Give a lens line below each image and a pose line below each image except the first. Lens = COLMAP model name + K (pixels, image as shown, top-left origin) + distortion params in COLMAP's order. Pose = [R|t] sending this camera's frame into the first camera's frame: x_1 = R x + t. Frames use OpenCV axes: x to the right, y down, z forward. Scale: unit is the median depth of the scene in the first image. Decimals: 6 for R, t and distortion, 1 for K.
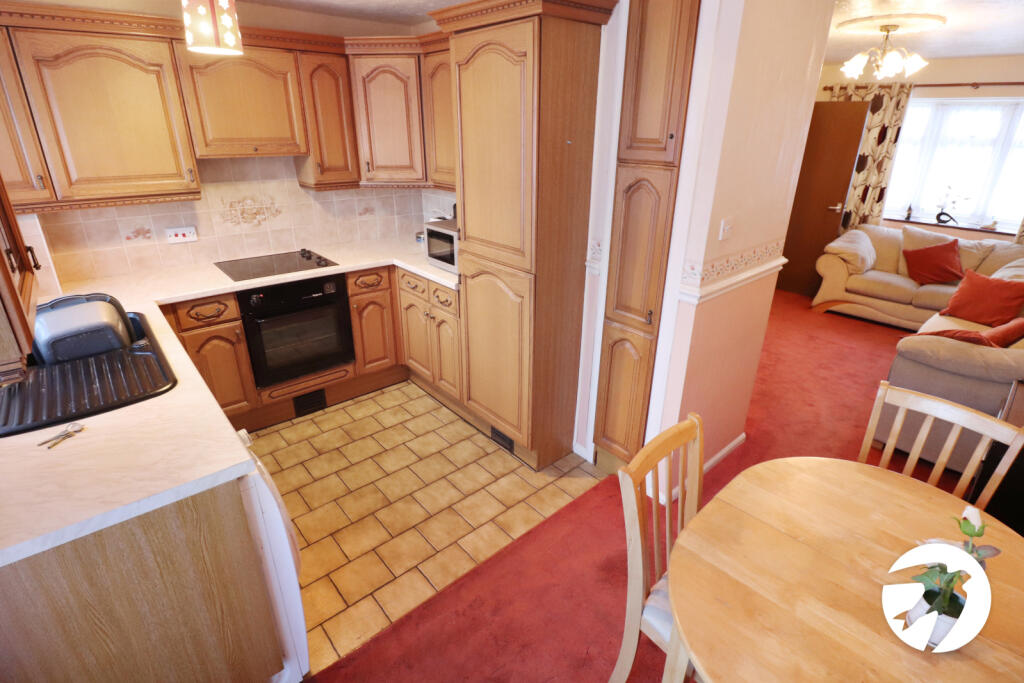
lens RADIAL K [[496.8, 0, 512.0], [0, 496.8, 341.5], [0, 0, 1]] dist [-0.012182, -0.001003]
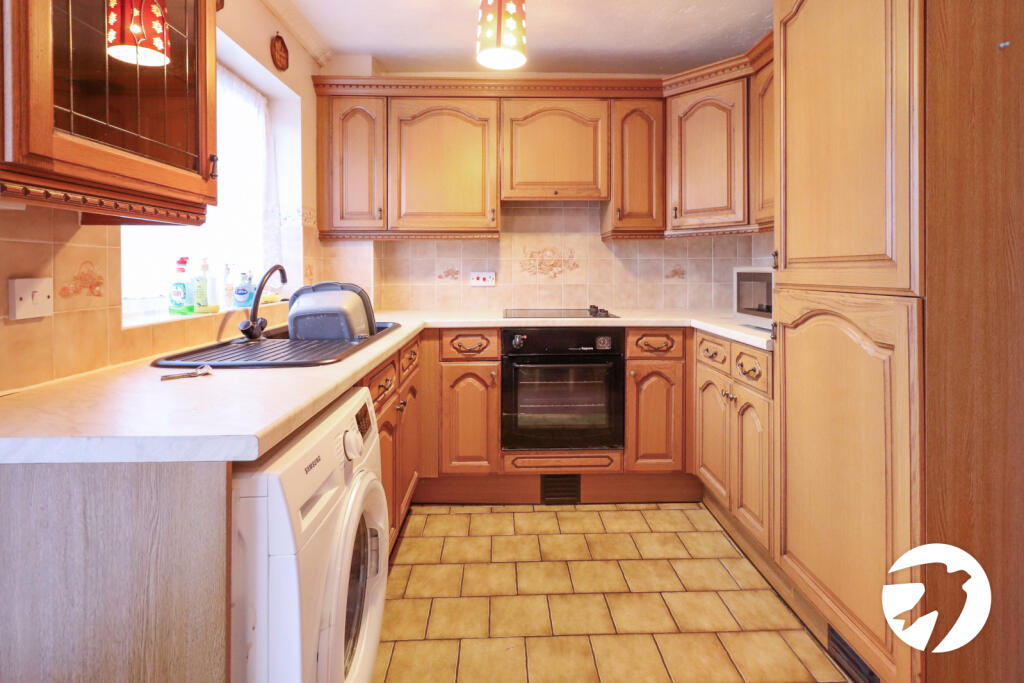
lens RADIAL K [[497.7, 0, 512.7], [0, 497.7, 277.2], [0, 0, 1]] dist [0.011518, 0.000363]
pose [[0.770380, -0.001701, -0.637583, 0.039590], [-0.243214, 0.923597, -0.296336, 0.072493], [0.589374, 0.383361, 0.711107, 0.298927]]
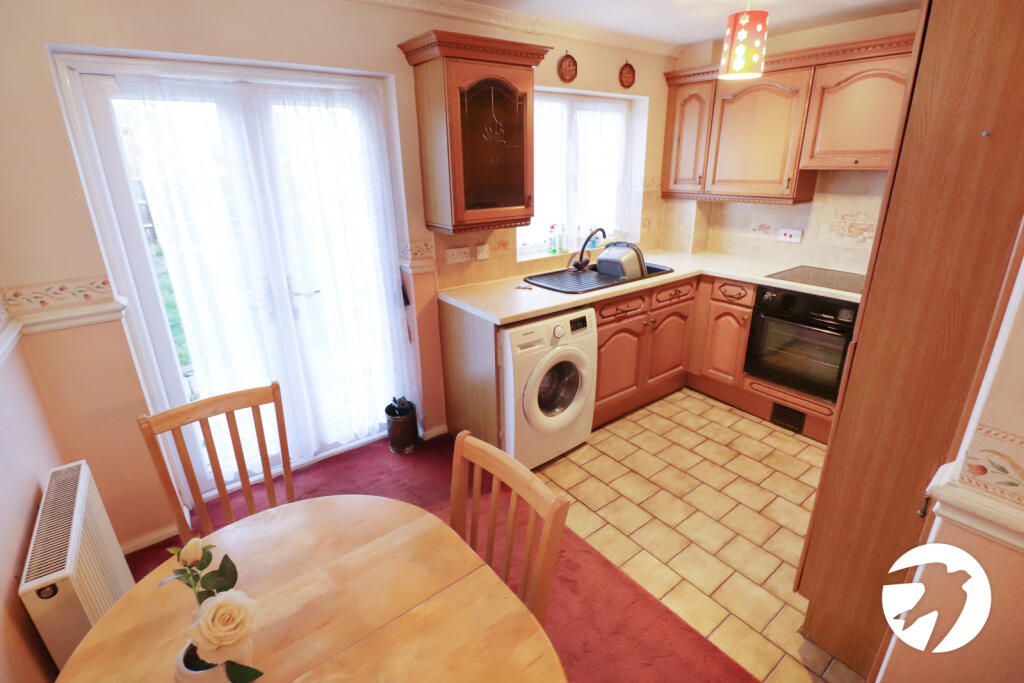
lens RADIAL K [[471.6, 0, 525.0], [0, 471.6, 338.9], [0, 0, 1]] dist [-0.000670, -0.000171]
pose [[-0.053257, 0.341892, -0.938229, 0.492771], [-0.386158, 0.859416, 0.335092, -0.137760], [0.920894, 0.380151, 0.086255, 0.420811]]
